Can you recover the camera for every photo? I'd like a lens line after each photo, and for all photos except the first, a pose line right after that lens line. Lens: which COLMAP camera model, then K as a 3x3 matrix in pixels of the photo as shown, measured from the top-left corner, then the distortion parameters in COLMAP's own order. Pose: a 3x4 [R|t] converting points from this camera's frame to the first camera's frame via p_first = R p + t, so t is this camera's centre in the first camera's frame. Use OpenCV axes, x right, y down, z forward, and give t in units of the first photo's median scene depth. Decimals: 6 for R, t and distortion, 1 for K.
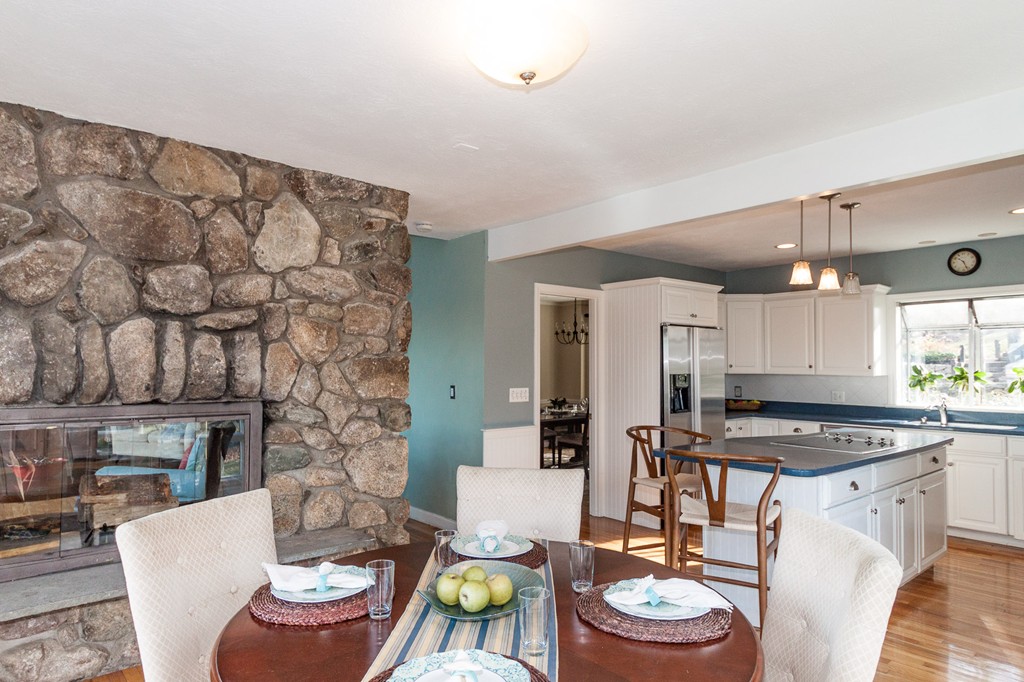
lens RADIAL K [[658.4, 0, 510.9], [0, 658.4, 344.0], [0, 0, 1]] dist [-0.002929, 0.000546]
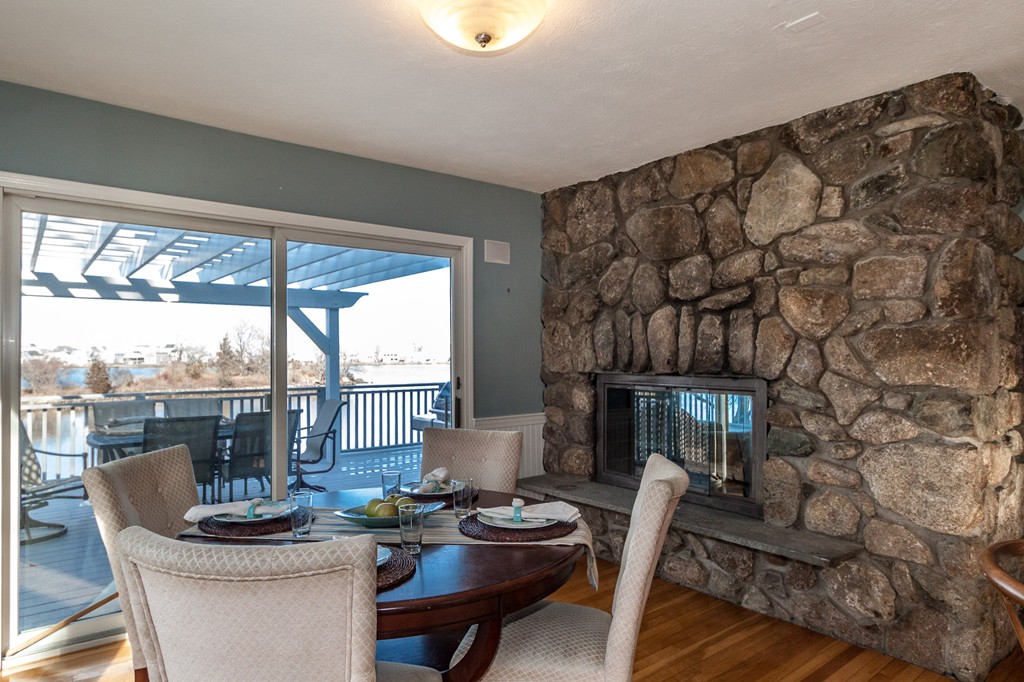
lens RADIAL K [[615.2, 0, 512.0], [0, 615.2, 345.8], [0, 0, 1]] dist [0.005100, -0.001925]
pose [[-0.068991, -0.018381, -0.997448, 0.548861], [0.035700, 0.999144, -0.020882, 0.042933], [0.996978, -0.037050, -0.068276, 0.682390]]
